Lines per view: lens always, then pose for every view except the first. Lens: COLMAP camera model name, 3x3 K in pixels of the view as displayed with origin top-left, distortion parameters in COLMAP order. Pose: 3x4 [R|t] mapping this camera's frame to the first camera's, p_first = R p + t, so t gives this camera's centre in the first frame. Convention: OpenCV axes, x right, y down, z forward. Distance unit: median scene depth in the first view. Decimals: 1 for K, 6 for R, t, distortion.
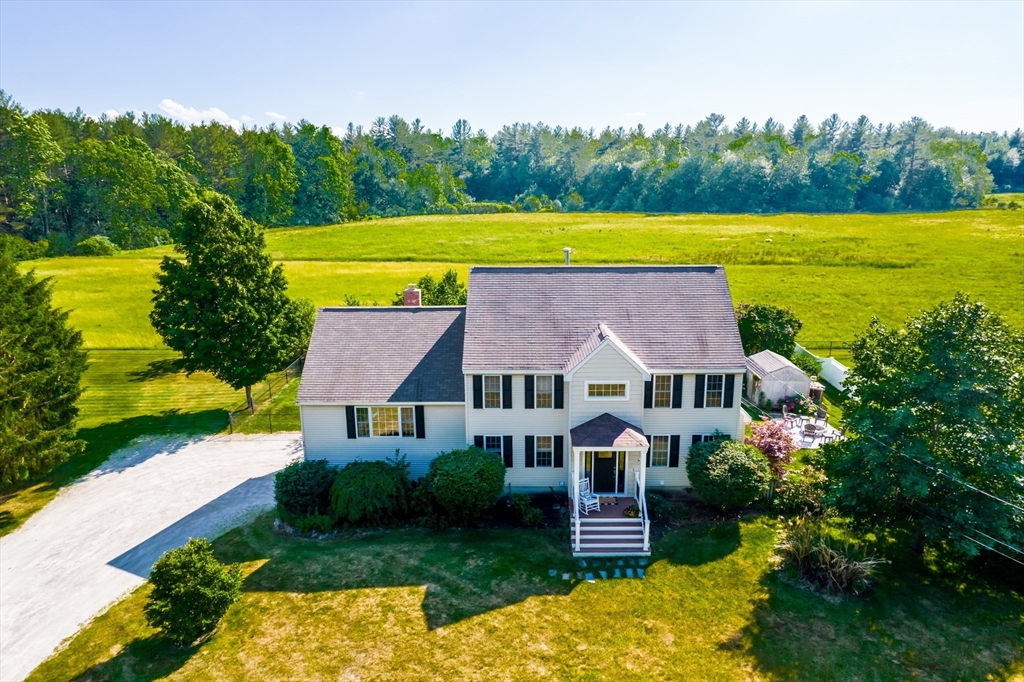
lens RADIAL K [[652.9, 0, 517.9], [0, 652.9, 339.8], [0, 0, 1]] dist [-0.022161, 0.024926]
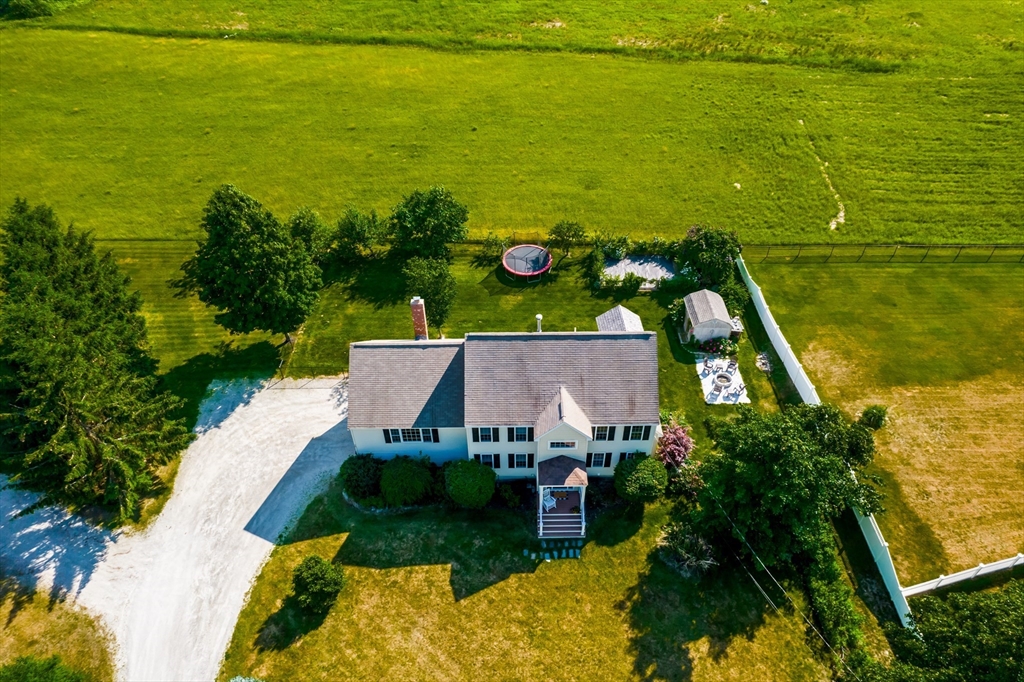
lens RADIAL K [[652.9, 0, 511.3], [0, 652.9, 341.1], [0, 0, 1]] dist [-0.022161, 0.024926]
pose [[0.999761, -0.014200, 0.016594, -0.003383], [0.004747, 0.882893, 0.469551, -0.912578], [-0.021319, -0.469360, 0.882749, -0.224677]]
